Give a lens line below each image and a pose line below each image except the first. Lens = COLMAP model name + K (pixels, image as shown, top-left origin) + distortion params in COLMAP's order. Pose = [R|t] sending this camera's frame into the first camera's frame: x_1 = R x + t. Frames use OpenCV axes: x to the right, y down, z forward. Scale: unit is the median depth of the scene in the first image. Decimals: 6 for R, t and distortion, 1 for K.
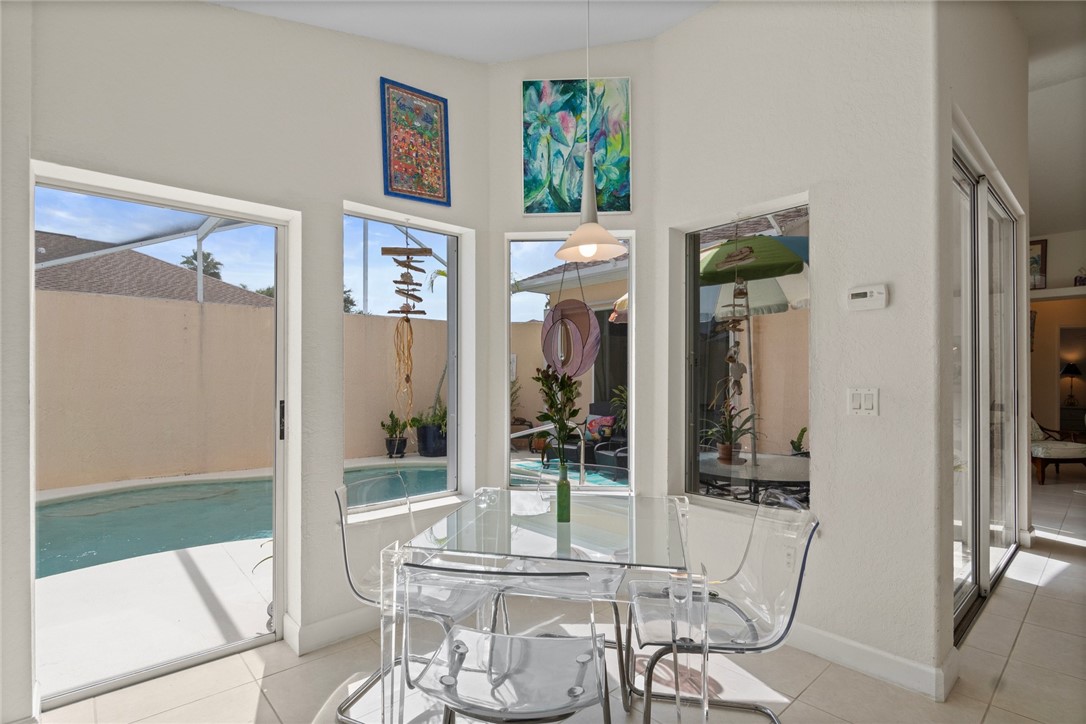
lens RADIAL K [[530.5, 0, 538.4], [0, 530.5, 368.9], [0, 0, 1]] dist [-0.004387, -0.001376]
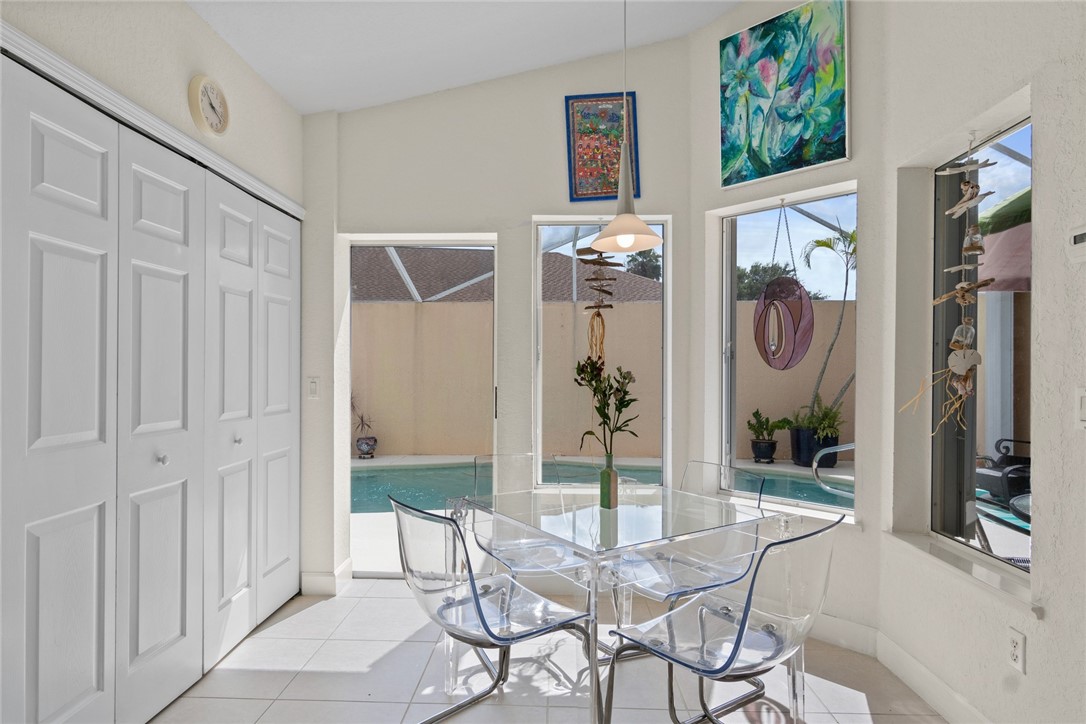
lens RADIAL K [[624.5, 0, 543.0], [0, 624.5, 362.0], [0, 0, 1]] dist [-0.007291, -0.001275]
pose [[0.720005, -0.005347, -0.693949, 0.487216], [0.005650, 0.999982, -0.001844, 0.003728], [0.693946, -0.002593, 0.720022, 0.026507]]
